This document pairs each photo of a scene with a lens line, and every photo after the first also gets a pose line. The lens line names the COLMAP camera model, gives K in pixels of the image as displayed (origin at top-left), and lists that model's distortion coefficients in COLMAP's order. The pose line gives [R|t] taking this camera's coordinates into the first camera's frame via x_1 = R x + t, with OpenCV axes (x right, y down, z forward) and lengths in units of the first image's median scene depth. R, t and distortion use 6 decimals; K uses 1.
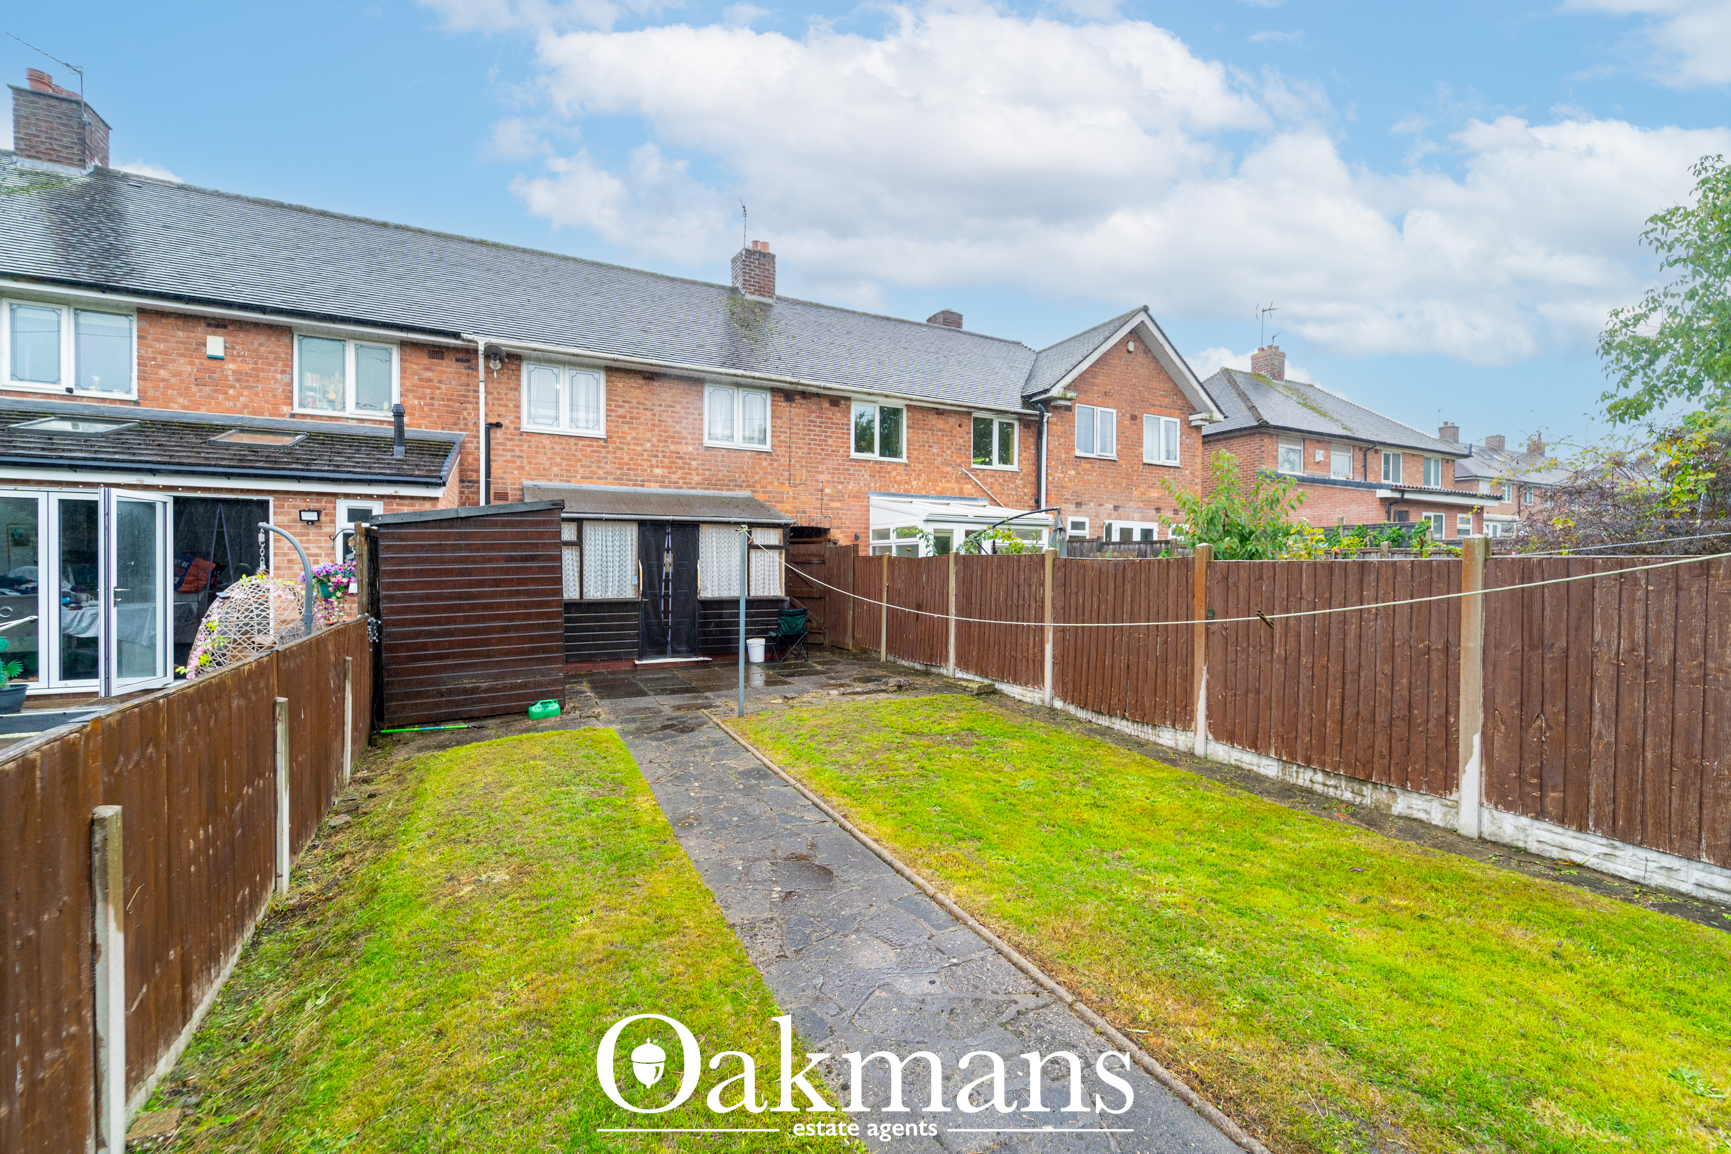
lens RADIAL K [[693.6, 0, 874.7], [0, 693.6, 573.0], [0, 0, 1]] dist [0.003566, -0.002209]
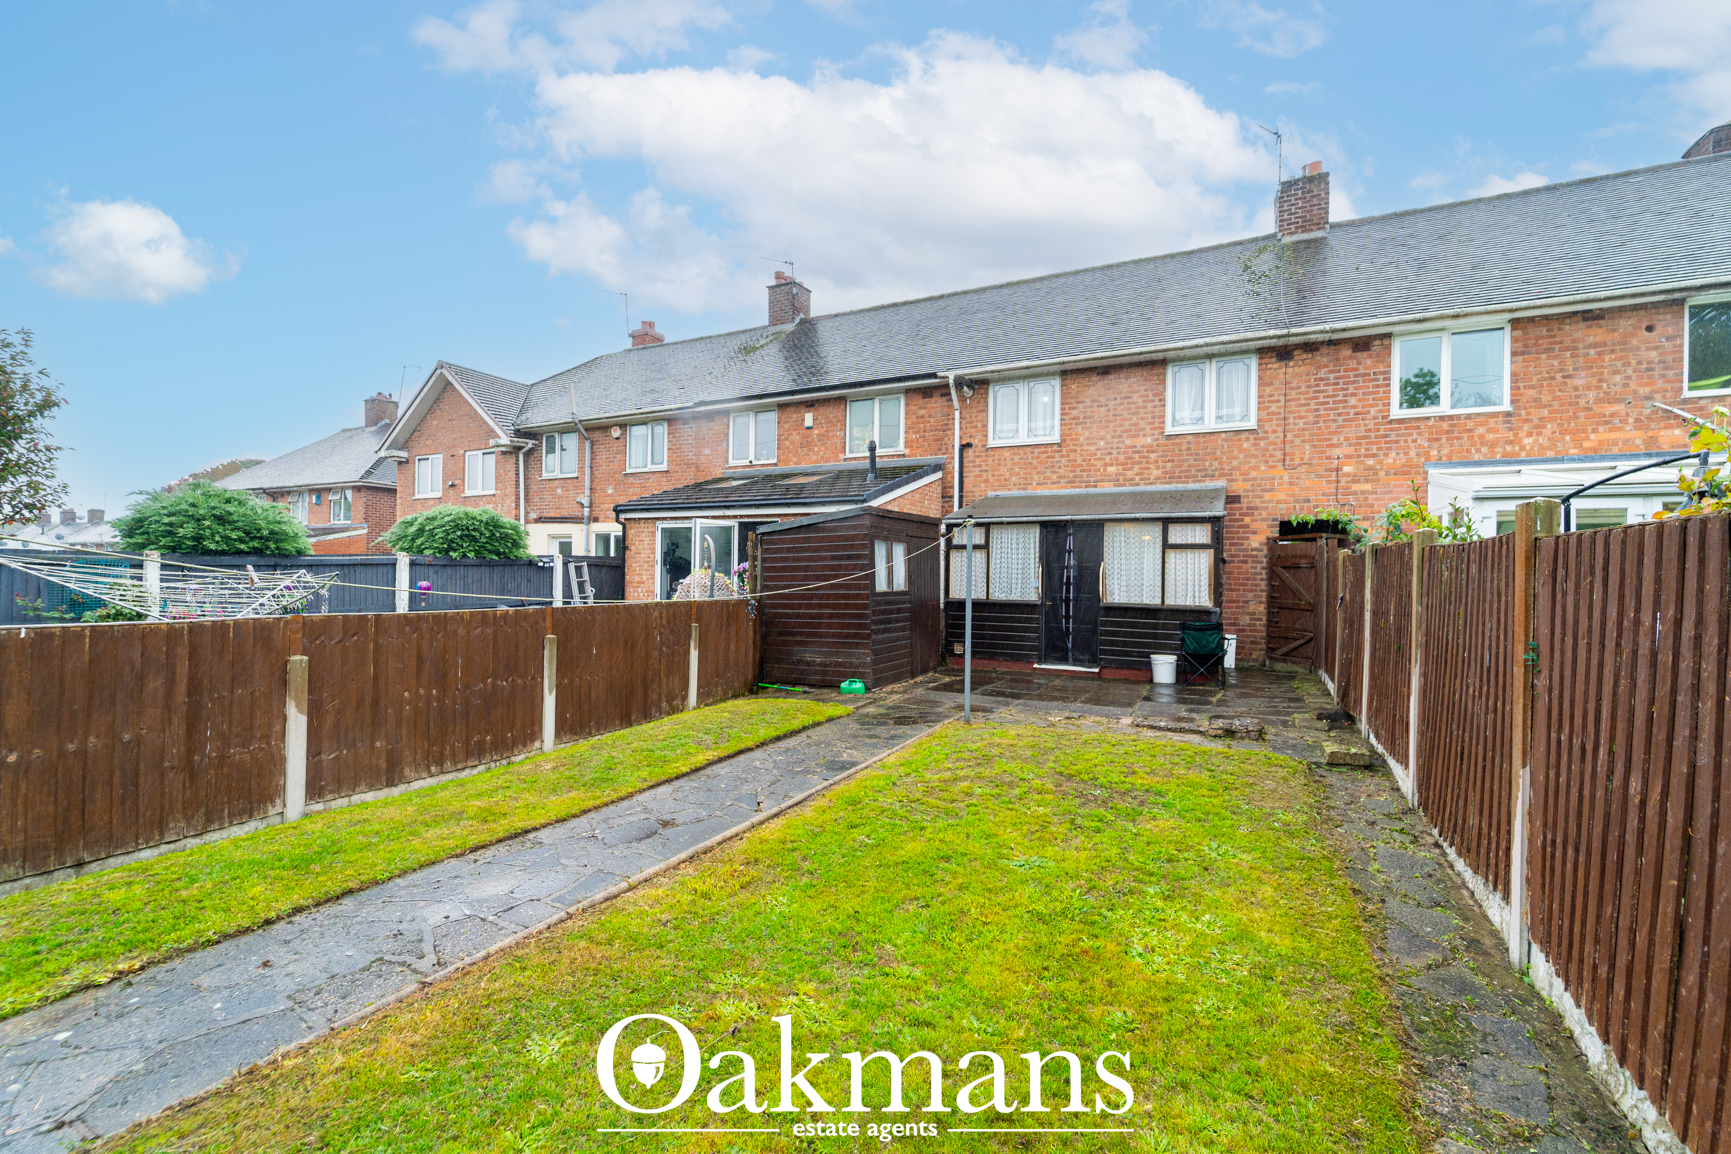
lens RADIAL K [[715.8, 0, 882.8], [0, 715.8, 575.1], [0, 0, 1]] dist [0.001394, -0.000472]
pose [[0.585790, 0.005194, -0.810446, 0.346428], [-0.019233, 0.999787, -0.007494, 0.011255], [0.810234, 0.019977, 0.585765, 0.219290]]
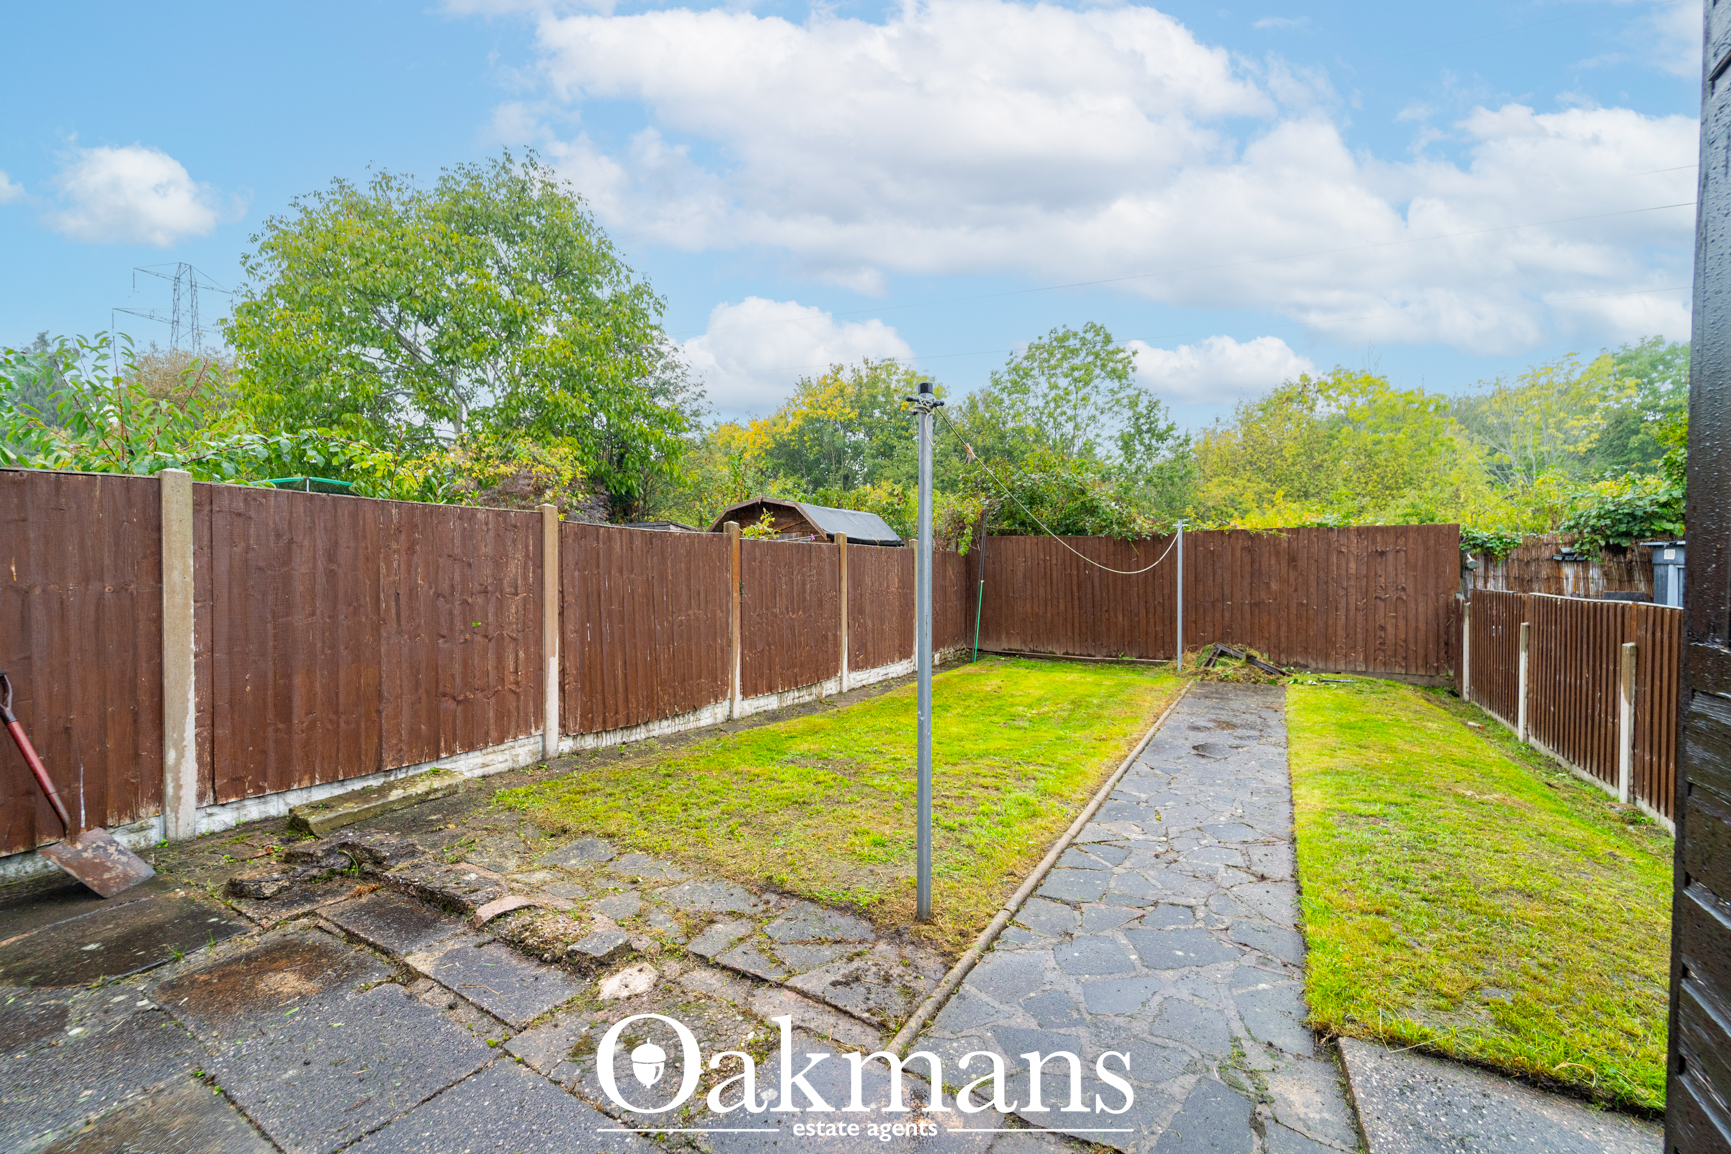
lens RADIAL K [[702.6, 0, 876.4], [0, 702.6, 575.3], [0, 0, 1]] dist [0.004395, -0.002757]
pose [[-0.543909, -0.011878, 0.839060, -0.322264], [0.000026, 0.999900, 0.014172, 0.014775], [-0.839144, 0.007730, -0.543854, 0.807118]]
